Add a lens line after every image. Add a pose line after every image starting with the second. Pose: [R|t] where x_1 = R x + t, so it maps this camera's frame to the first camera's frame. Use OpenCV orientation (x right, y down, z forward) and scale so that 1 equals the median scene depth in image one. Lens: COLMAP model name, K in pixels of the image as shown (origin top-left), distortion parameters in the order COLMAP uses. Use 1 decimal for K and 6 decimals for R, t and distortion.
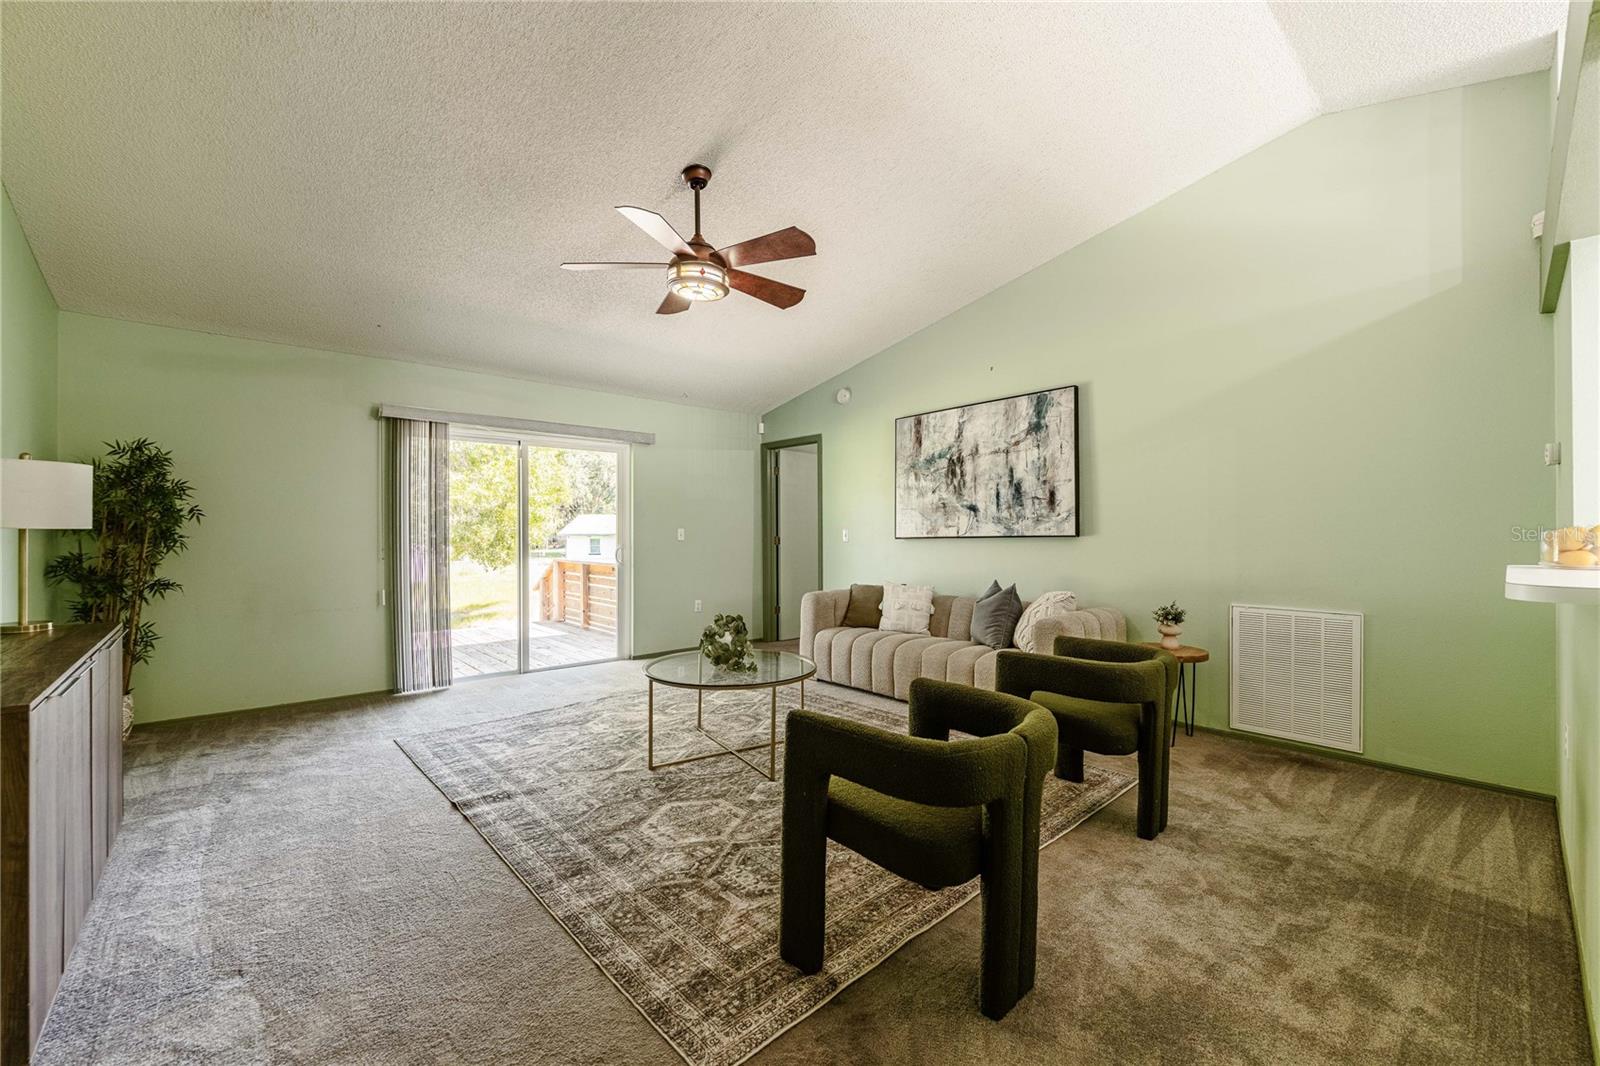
lens RADIAL K [[644.2, 0, 789.9], [0, 644.2, 537.7], [0, 0, 1]] dist [-0.004449, -0.001325]
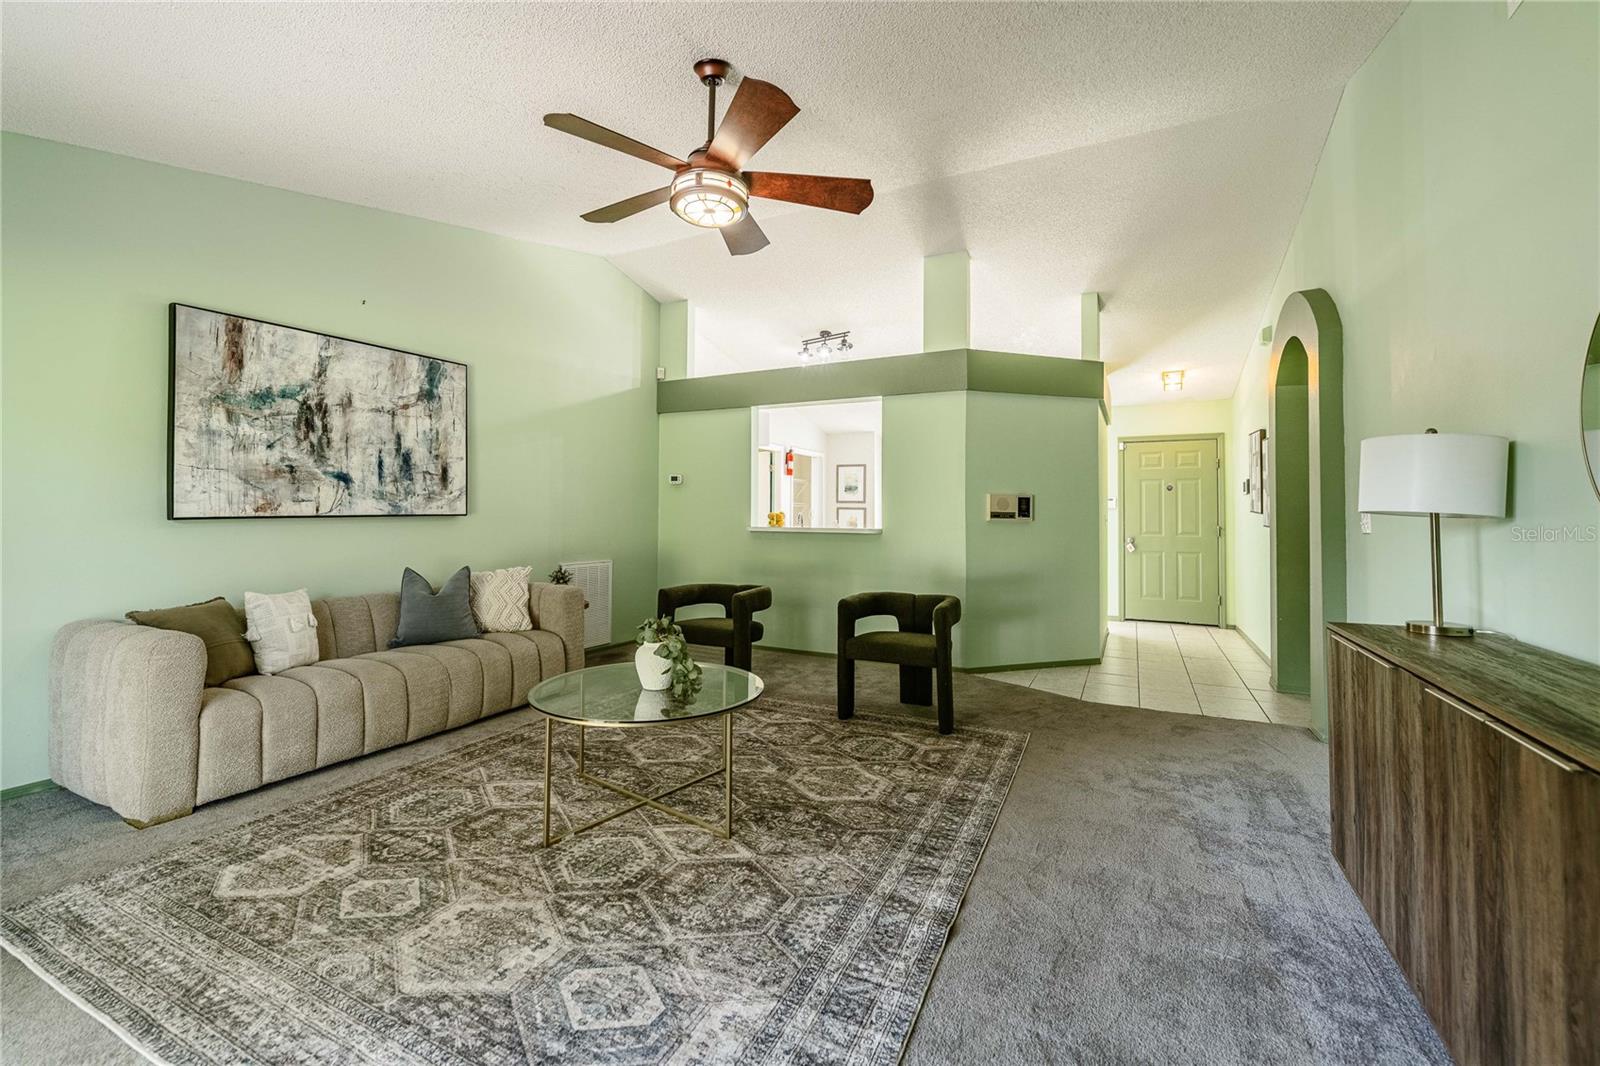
lens RADIAL K [[644.2, 0, 810.0], [0, 644.2, 500.1], [0, 0, 1]] dist [-0.004449, -0.001325]
pose [[-0.379674, 0.019337, 0.924918, -0.641106], [-0.001348, 0.999769, -0.021455, -0.004609], [-0.925119, -0.009393, -0.379560, 0.822551]]
